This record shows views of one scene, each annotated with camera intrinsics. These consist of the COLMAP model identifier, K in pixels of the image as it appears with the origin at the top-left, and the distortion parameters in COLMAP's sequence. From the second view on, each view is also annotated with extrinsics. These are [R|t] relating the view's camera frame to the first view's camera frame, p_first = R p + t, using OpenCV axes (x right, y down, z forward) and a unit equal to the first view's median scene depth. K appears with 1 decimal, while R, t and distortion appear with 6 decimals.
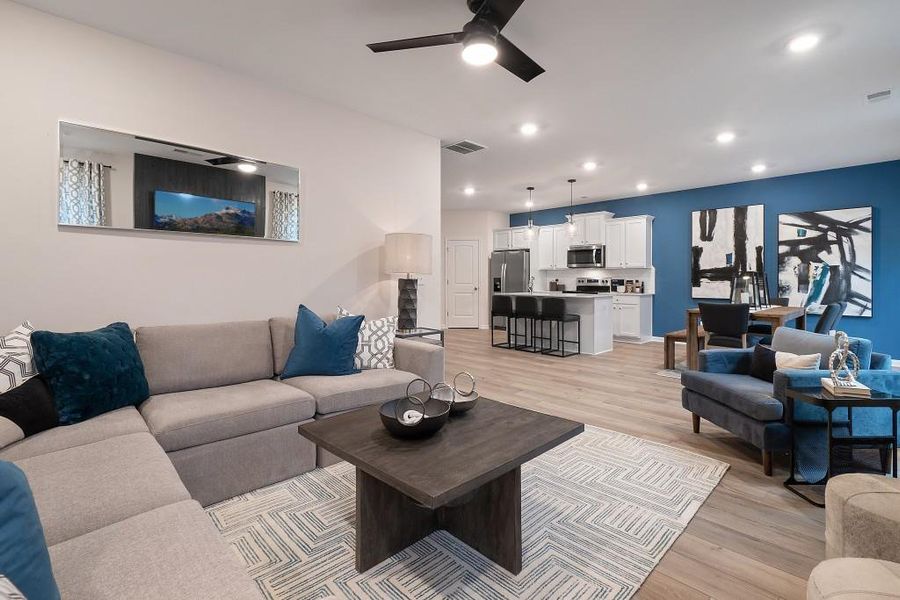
lens RADIAL K [[408.5, 0, 454.5], [0, 408.5, 280.4], [0, 0, 1]] dist [0.012710, -0.007791]
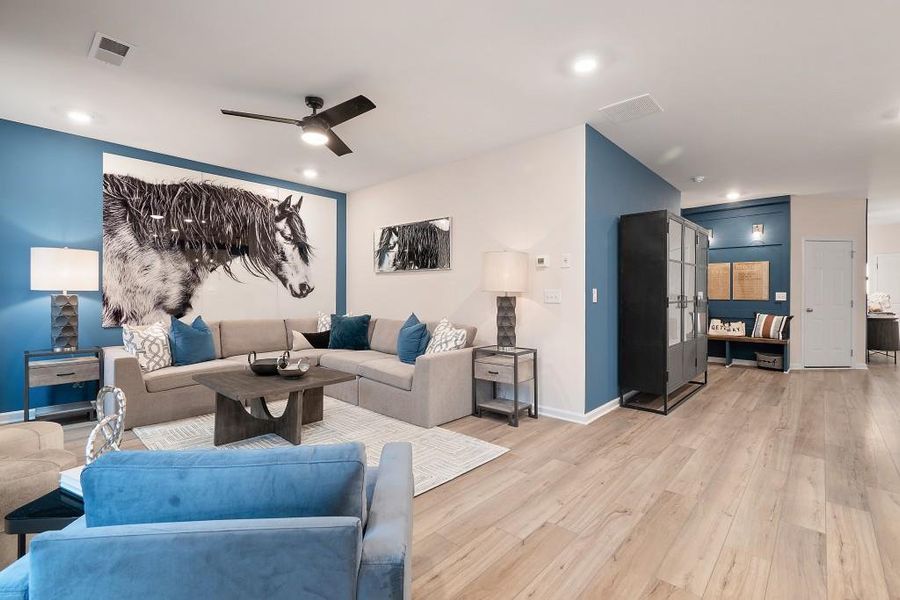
lens RADIAL K [[404.2, 0, 453.6], [0, 404.2, 292.5], [0, 0, 1]] dist [0.008269, -0.005215]
pose [[0.052692, -0.005319, -0.998597, 0.535632], [-0.007378, 0.999956, -0.005716, -0.003840], [0.998584, 0.007669, 0.052651, 0.498468]]
